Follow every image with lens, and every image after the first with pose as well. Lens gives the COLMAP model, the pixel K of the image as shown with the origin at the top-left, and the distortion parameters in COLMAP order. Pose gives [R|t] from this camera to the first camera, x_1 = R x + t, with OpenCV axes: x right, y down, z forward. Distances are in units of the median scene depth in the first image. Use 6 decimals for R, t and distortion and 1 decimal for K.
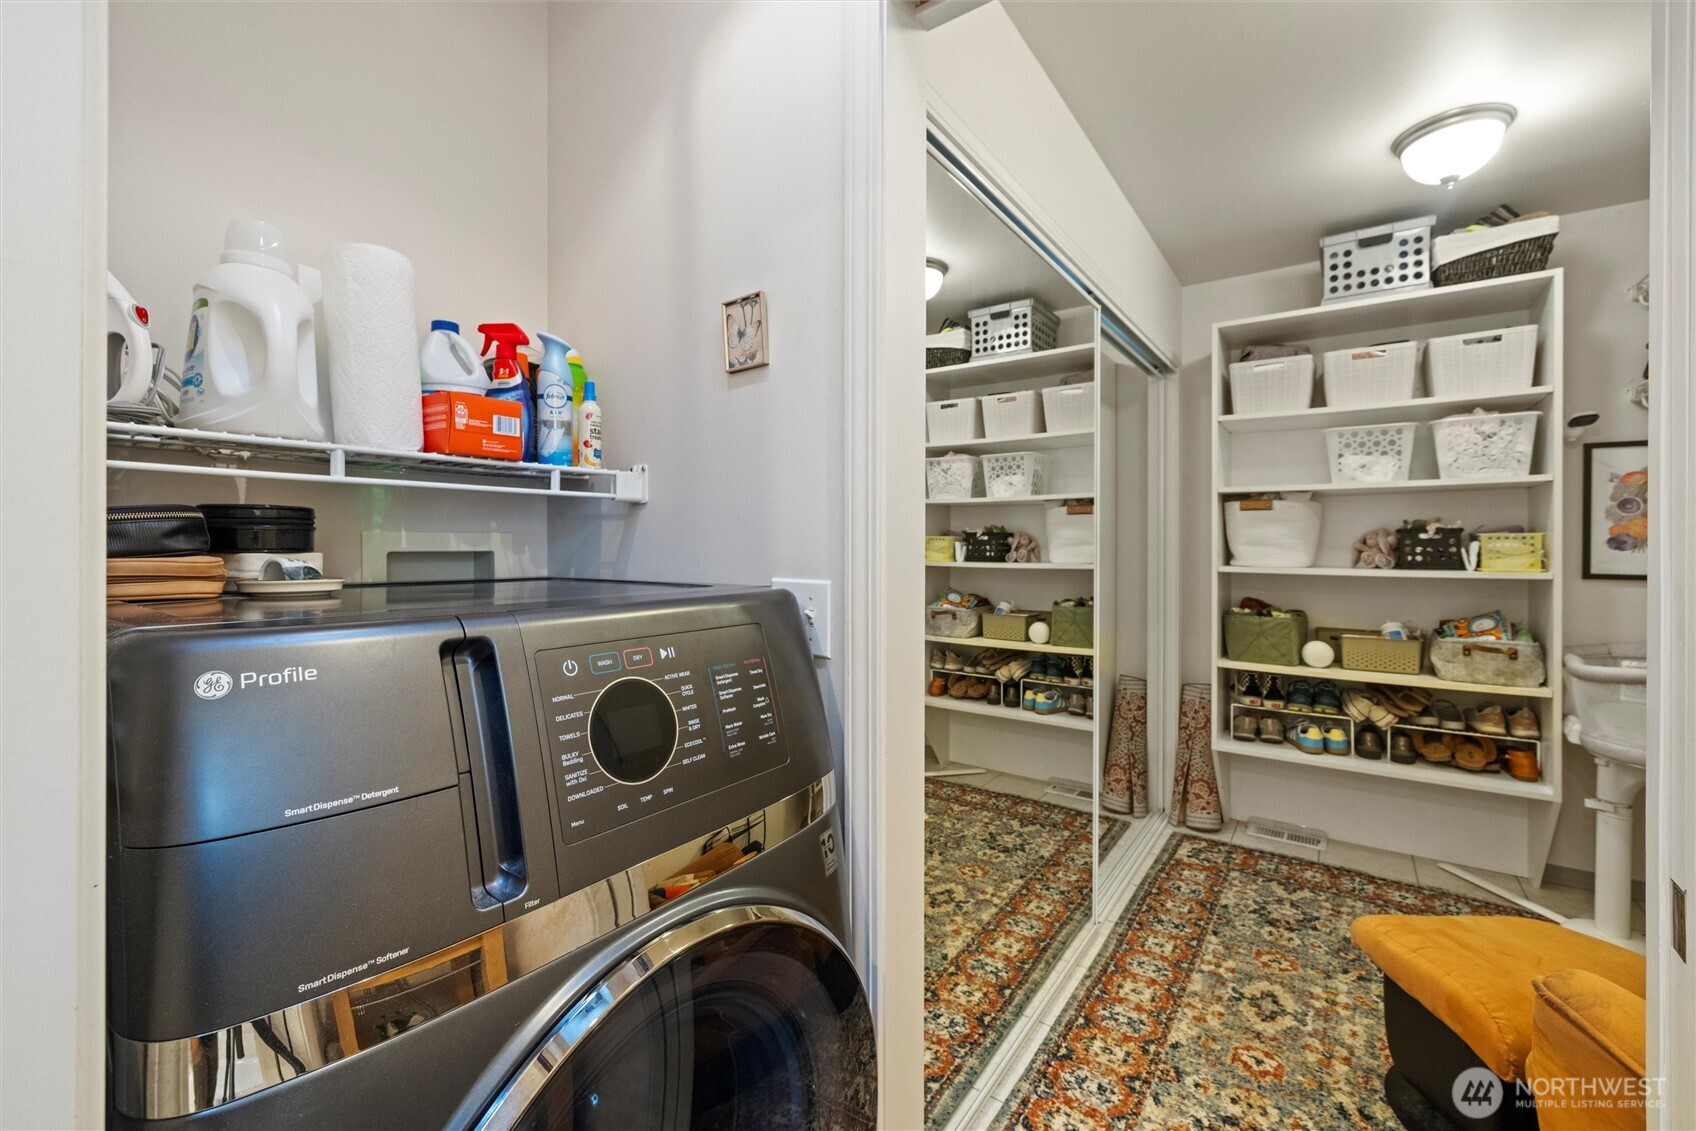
lens RADIAL K [[718.6, 0, 840.1], [0, 718.6, 546.0], [0, 0, 1]] dist [-0.002608, 0.000974]
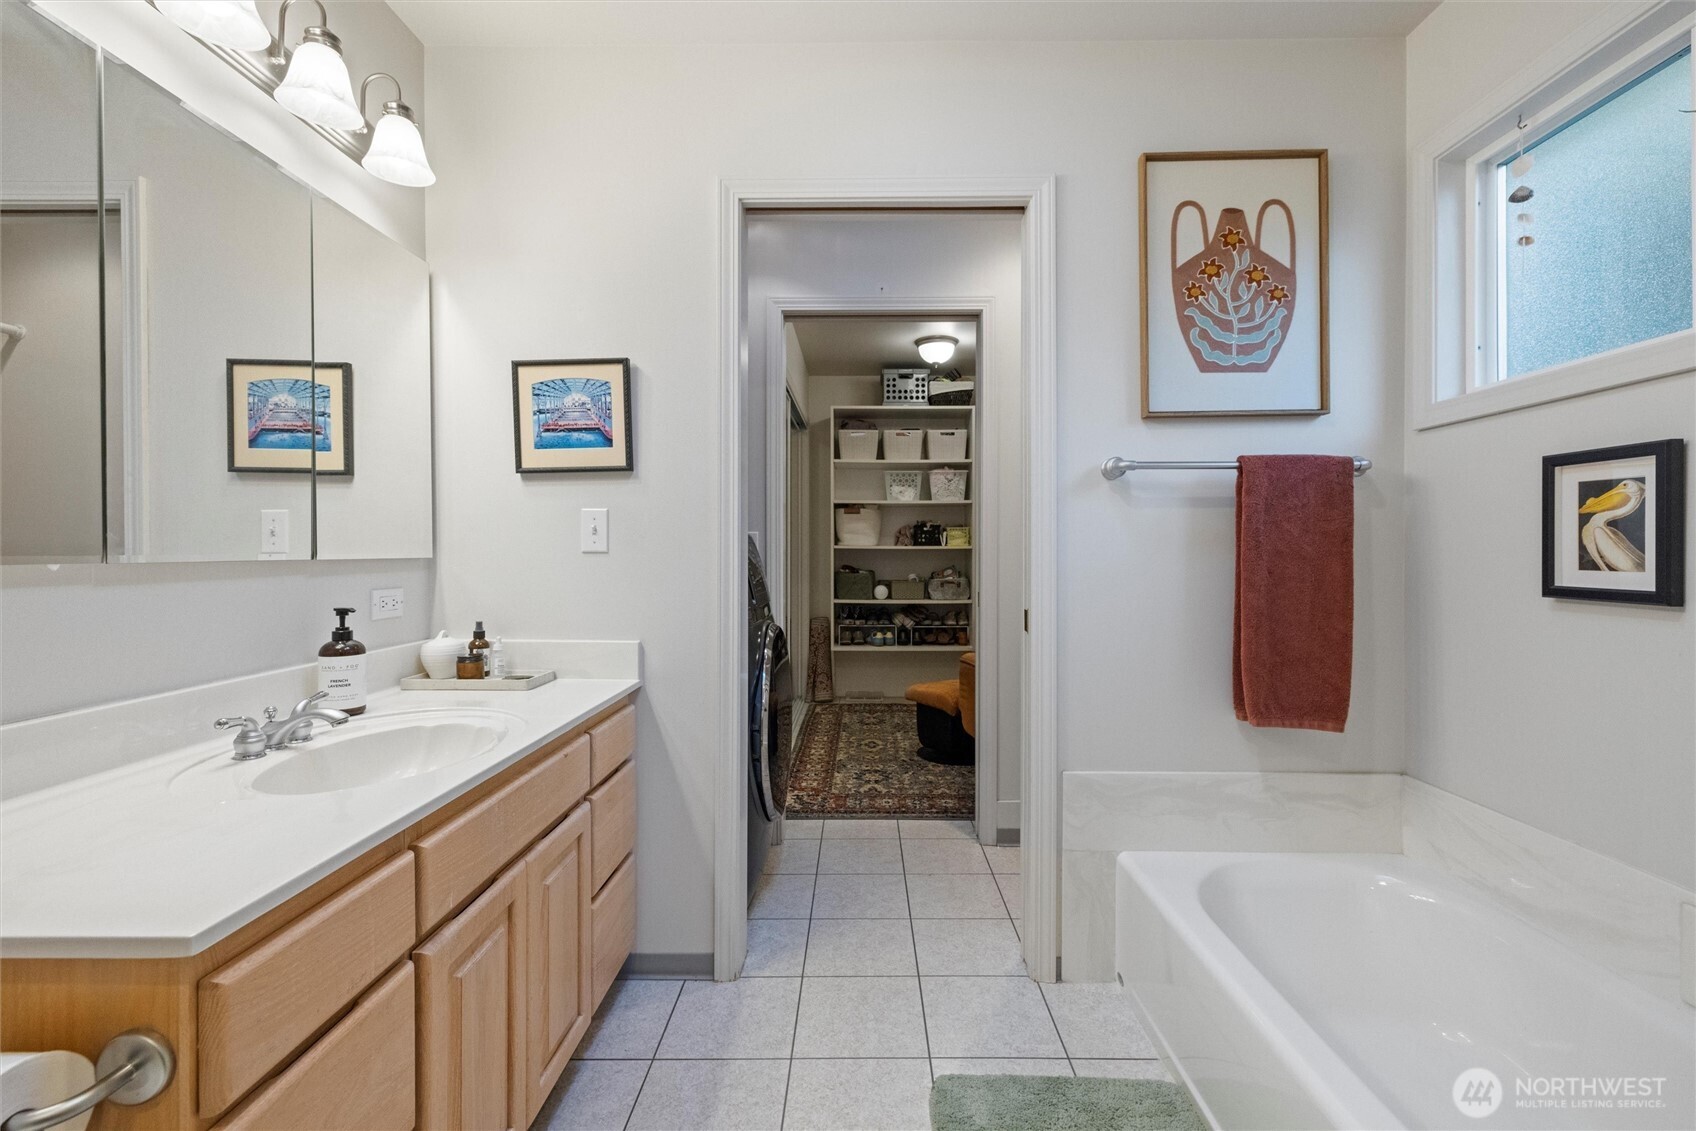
lens RADIAL K [[718.6, 0, 858.6], [0, 718.6, 554.3], [0, 0, 1]] dist [-0.002608, 0.000974]
pose [[0.822686, -0.004147, 0.568481, -0.453525], [0.002278, 0.999989, 0.003998, 0.046654], [-0.568492, -0.001994, 0.822686, -0.512773]]
